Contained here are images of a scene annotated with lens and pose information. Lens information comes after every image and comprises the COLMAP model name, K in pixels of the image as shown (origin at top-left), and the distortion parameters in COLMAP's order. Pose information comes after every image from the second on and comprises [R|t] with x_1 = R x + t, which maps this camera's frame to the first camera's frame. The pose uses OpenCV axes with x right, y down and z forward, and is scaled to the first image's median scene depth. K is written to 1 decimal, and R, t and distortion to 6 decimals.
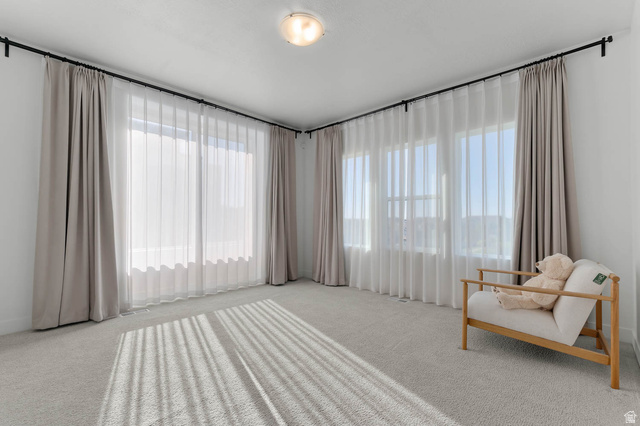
lens RADIAL K [[275.6, 0, 322.2], [0, 275.6, 218.5], [0, 0, 1]] dist [-0.001574, -0.000055]
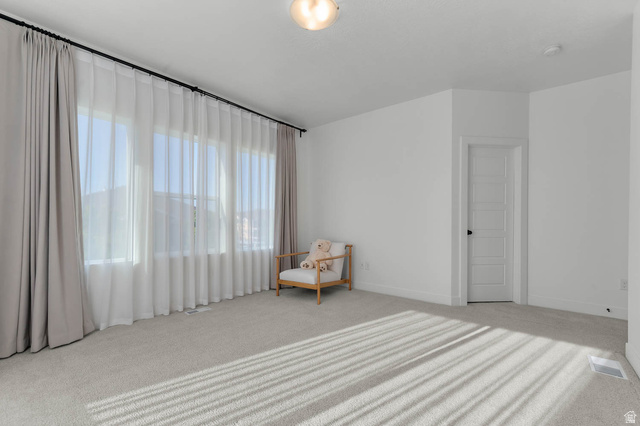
lens RADIAL K [[275.6, 0, 322.2], [0, 275.6, 218.5], [0, 0, 1]] dist [-0.001574, -0.000055]
pose [[-0.053212, 0.004895, 0.998571, -0.736257], [-0.011530, 0.999918, -0.005516, -0.003588], [-0.998517, -0.011807, -0.053151, 0.748002]]
